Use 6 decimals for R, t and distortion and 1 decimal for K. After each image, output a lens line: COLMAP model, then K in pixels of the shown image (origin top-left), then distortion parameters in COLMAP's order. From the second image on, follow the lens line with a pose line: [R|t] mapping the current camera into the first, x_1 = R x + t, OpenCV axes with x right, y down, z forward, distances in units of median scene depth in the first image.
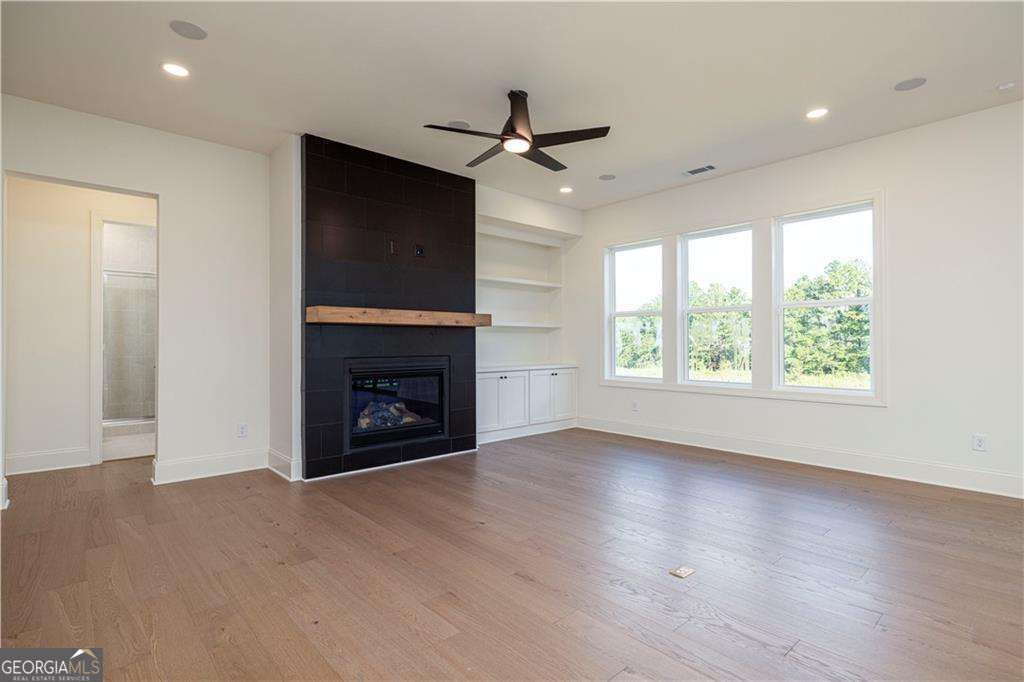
lens RADIAL K [[501.5, 0, 512.0], [0, 501.5, 341.0], [0, 0, 1]] dist [-0.002392, -0.000157]
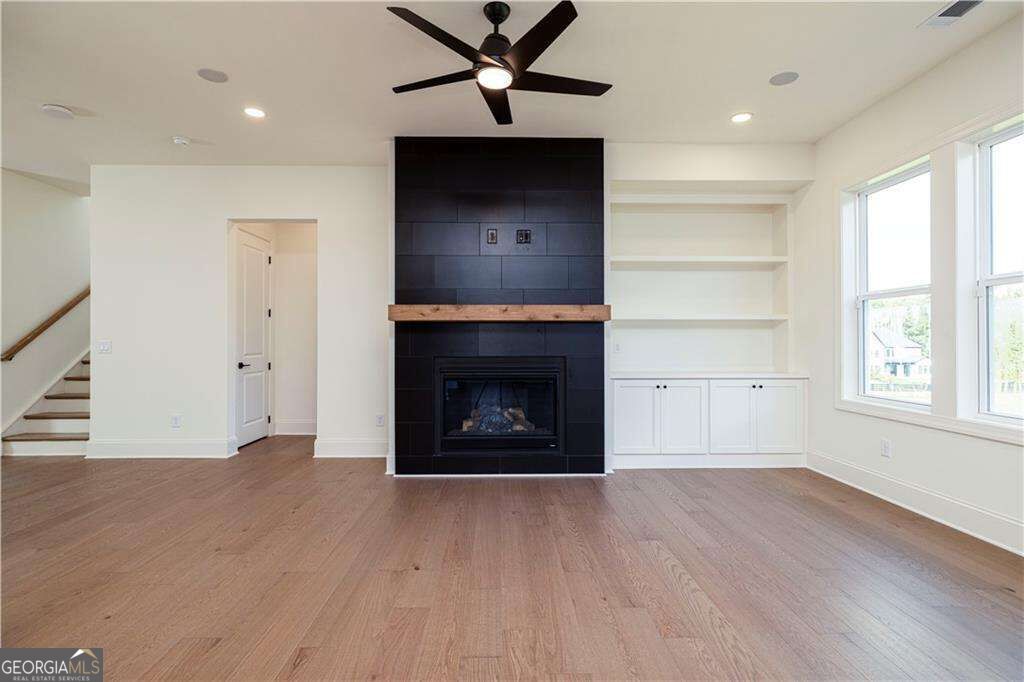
lens RADIAL K [[501.5, 0, 512.0], [0, 501.5, 341.0], [0, 0, 1]] dist [-0.002392, -0.000157]
pose [[0.757711, 0.000065, -0.652591, 0.361439], [0.001521, 0.999997, 0.001865, 0.001155], [0.652589, -0.002406, 0.757708, 0.315071]]
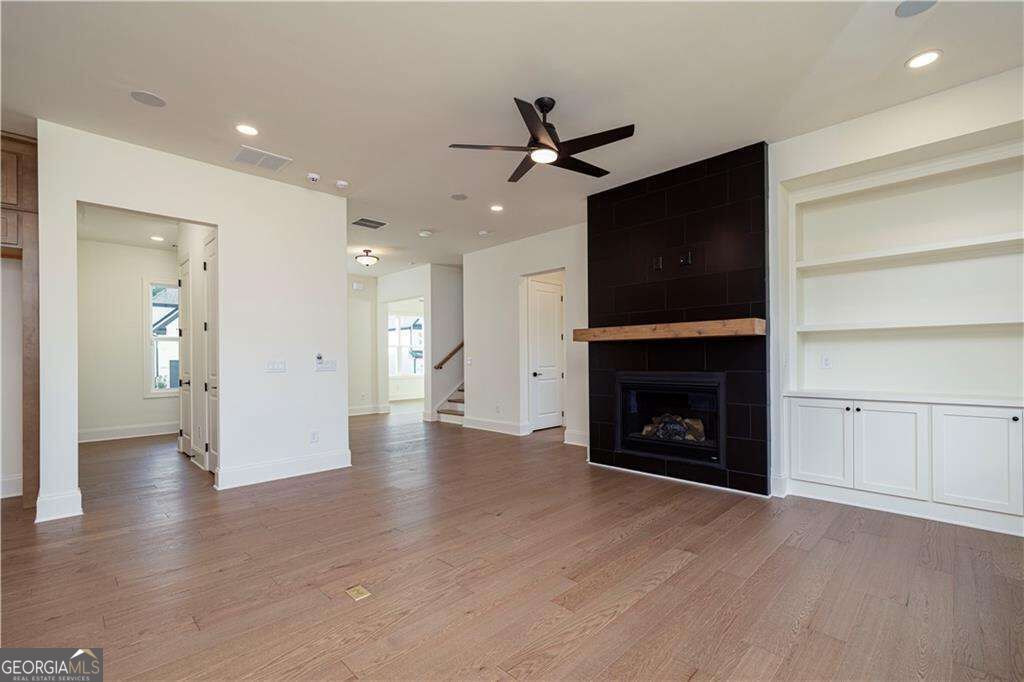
lens RADIAL K [[449.7, 0, 537.5], [0, 449.7, 358.3], [0, 0, 1]] dist [0.001956, 0.000401]
pose [[0.082917, 0.000849, -0.996556, 0.616192], [0.010035, 0.999948, 0.001687, 0.002223], [0.996506, -0.010140, 0.082905, 0.636699]]
